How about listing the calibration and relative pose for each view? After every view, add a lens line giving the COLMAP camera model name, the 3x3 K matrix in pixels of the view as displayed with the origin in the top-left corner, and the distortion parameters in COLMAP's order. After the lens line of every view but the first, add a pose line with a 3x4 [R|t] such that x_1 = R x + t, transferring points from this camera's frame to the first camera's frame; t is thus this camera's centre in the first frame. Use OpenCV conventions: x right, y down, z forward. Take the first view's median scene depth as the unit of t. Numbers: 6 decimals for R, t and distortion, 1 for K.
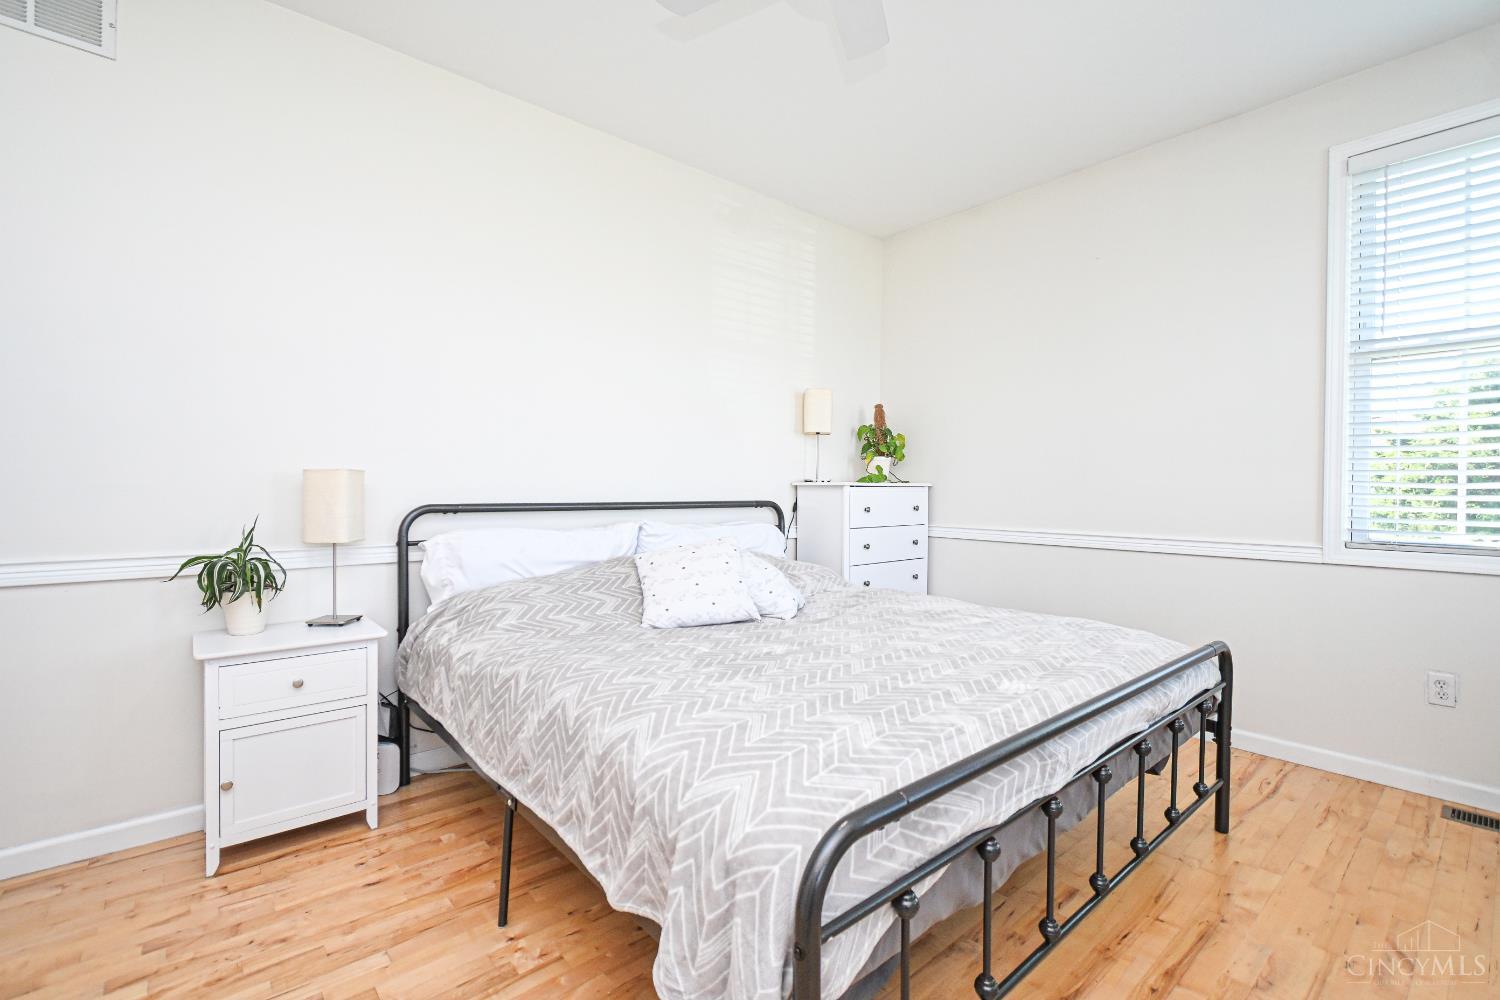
lens RADIAL K [[658.7, 0, 754.1], [0, 658.7, 496.9], [0, 0, 1]] dist [0.003996, -0.002121]
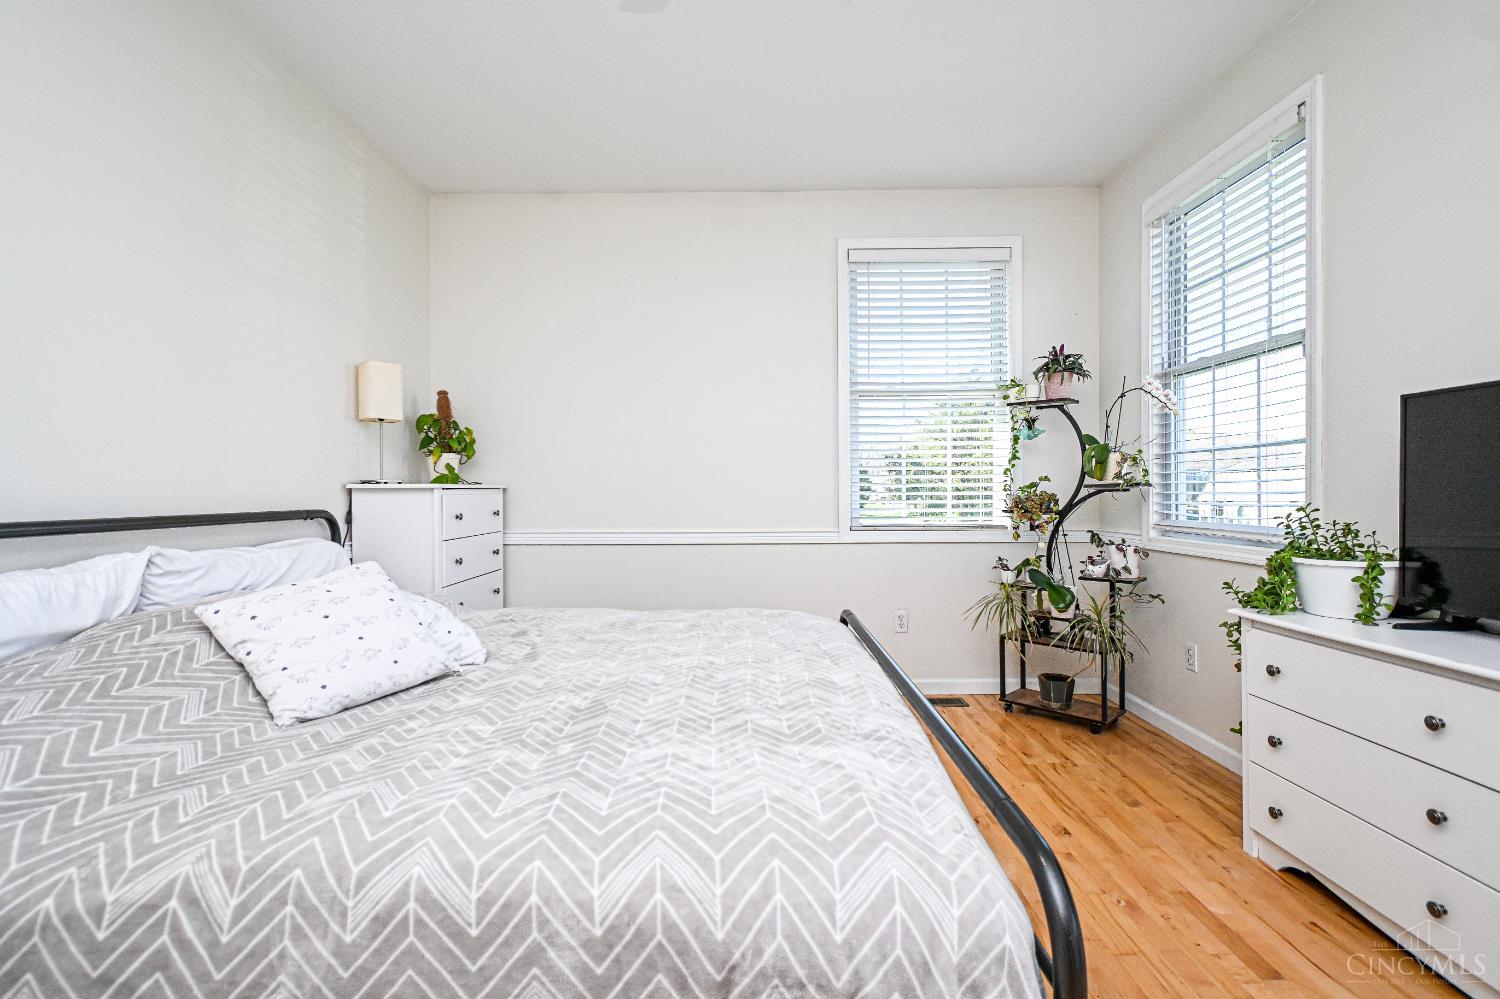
lens RADIAL K [[658.7, 0, 745.5], [0, 658.7, 499.6], [0, 0, 1]] dist [0.003996, -0.002121]
pose [[0.659033, -0.018546, 0.751886, -0.335151], [0.018651, 0.999791, 0.008313, -0.003938], [-0.751883, 0.008545, 0.659241, 0.286816]]
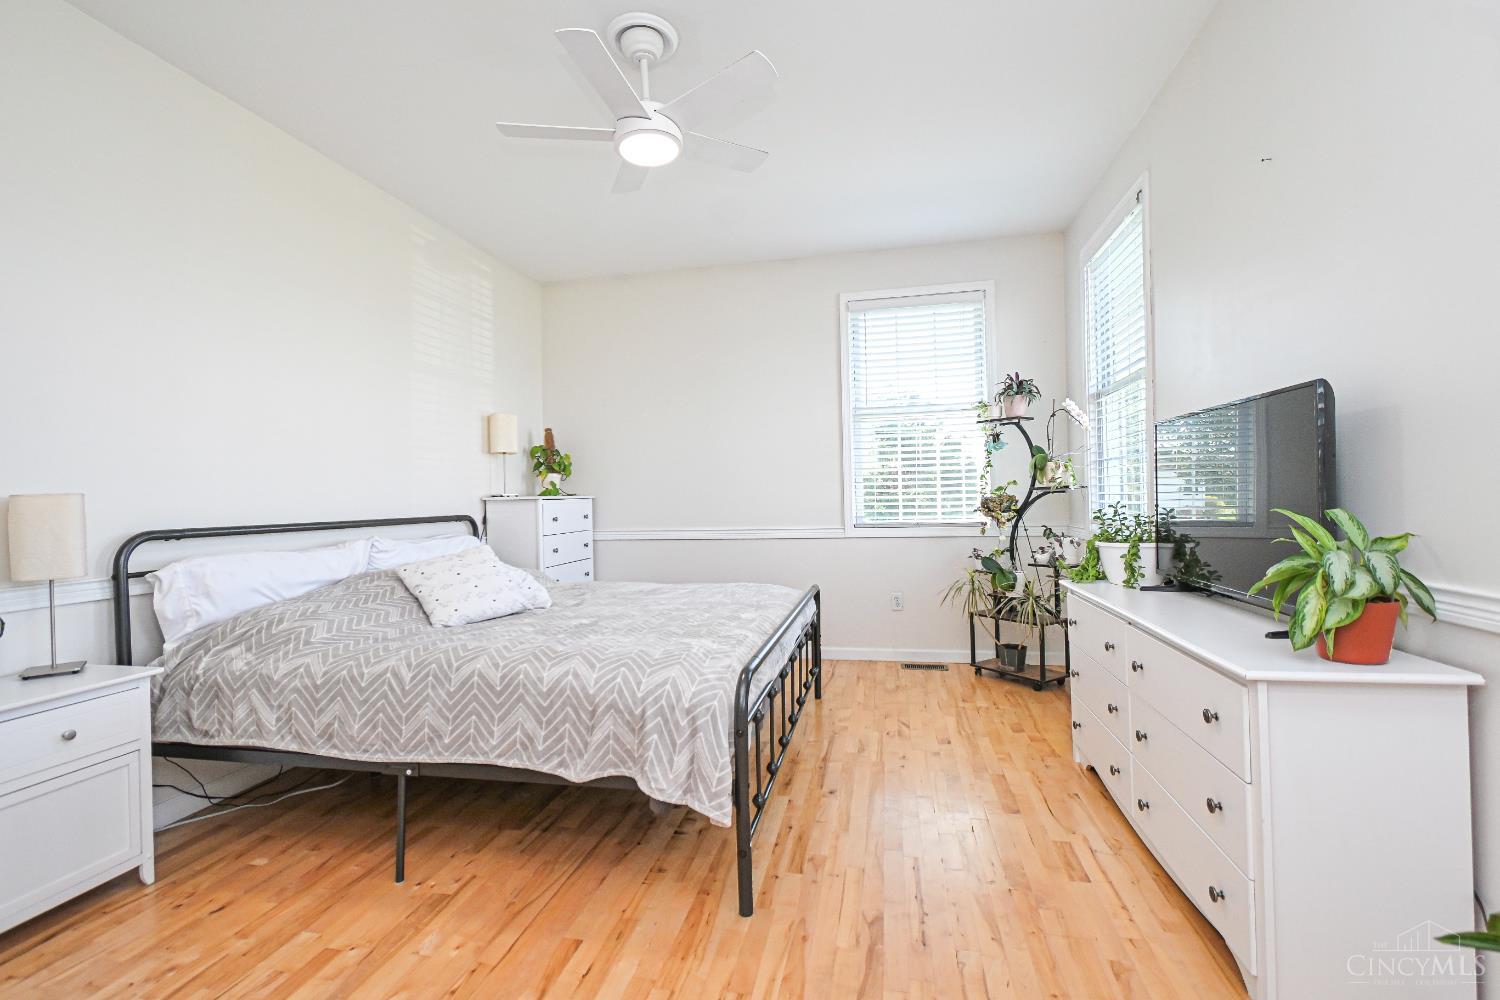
lens RADIAL K [[658.7, 0, 747.8], [0, 658.7, 501.0], [0, 0, 1]] dist [0.003996, -0.002121]
pose [[0.795545, -0.027396, 0.605275, -0.418332], [0.034702, 0.999398, -0.000376, -0.001226], [-0.604900, 0.021303, 0.796016, -0.229154]]
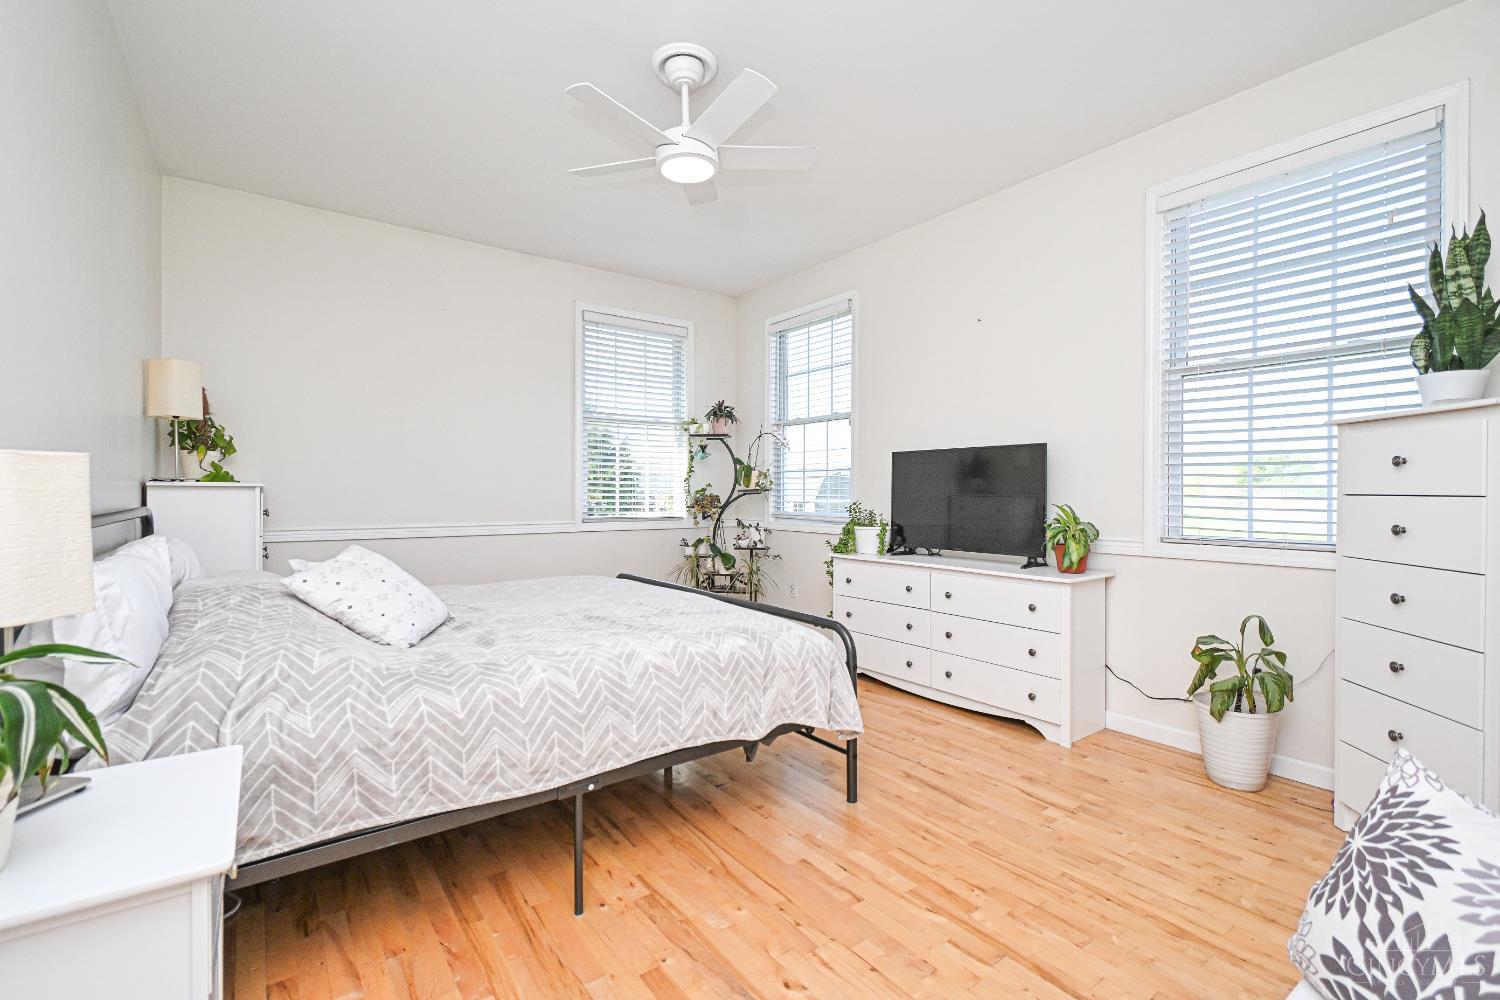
lens RADIAL K [[658.7, 0, 737.3], [0, 658.7, 491.2], [0, 0, 1]] dist [0.003996, -0.002121]
pose [[0.083960, -0.004509, 0.996459, -1.006970], [0.009405, 0.999949, 0.003732, -0.013398], [-0.996425, 0.009058, 0.083998, 0.476216]]
